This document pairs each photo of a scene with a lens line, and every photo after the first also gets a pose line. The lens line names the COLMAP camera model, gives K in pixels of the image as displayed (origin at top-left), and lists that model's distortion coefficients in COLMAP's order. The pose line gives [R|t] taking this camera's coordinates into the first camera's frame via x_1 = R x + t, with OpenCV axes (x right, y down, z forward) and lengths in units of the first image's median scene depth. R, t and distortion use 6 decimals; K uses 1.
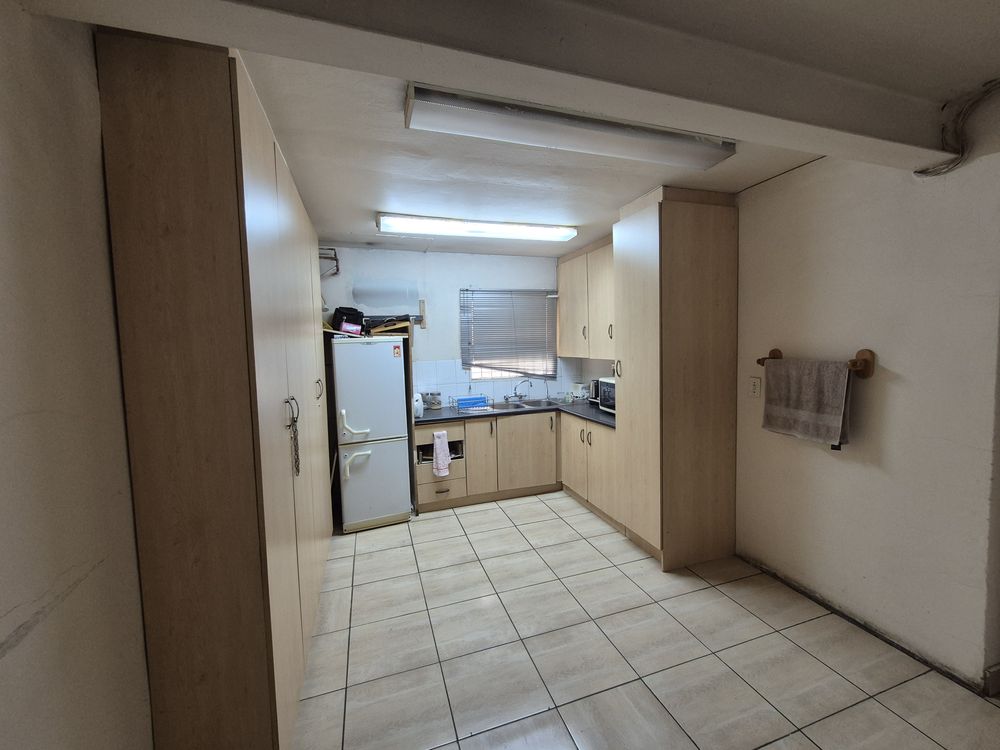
lens RADIAL K [[412.9, 0, 507.5], [0, 412.9, 374.2], [0, 0, 1]] dist [-0.001513, 0.002253]
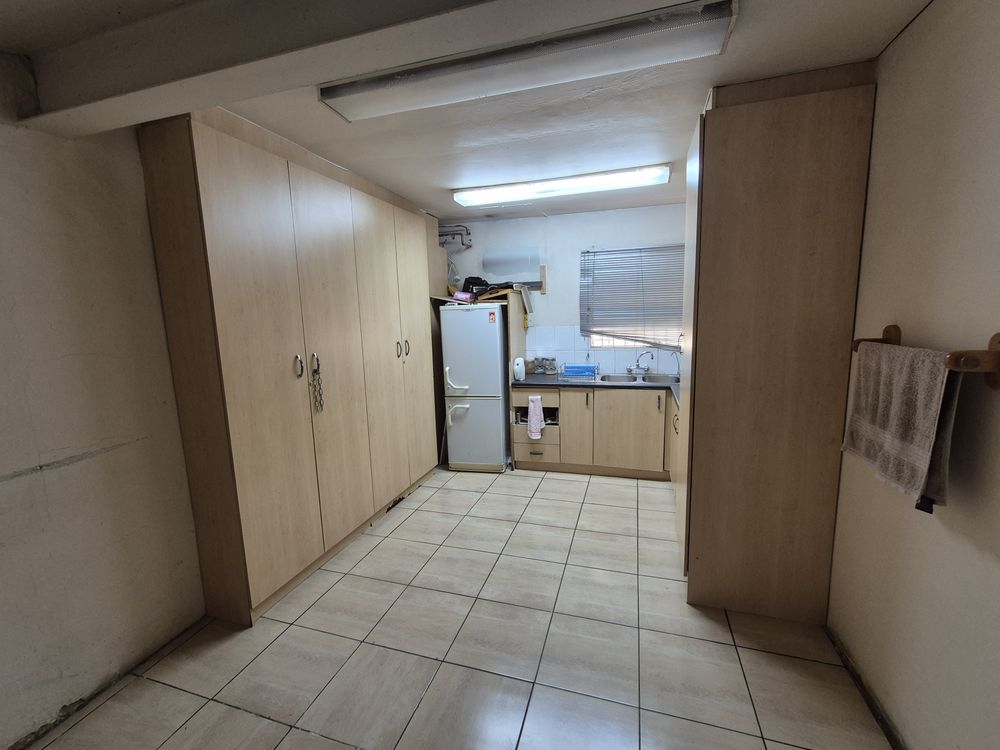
lens RADIAL K [[412.9, 0, 506.5], [0, 412.9, 371.4], [0, 0, 1]] dist [-0.001513, 0.002253]
pose [[0.811371, 0.087317, -0.577973, 0.379922], [-0.039567, 0.994716, 0.094731, -0.017356], [0.583191, -0.053994, 0.810539, 0.133629]]
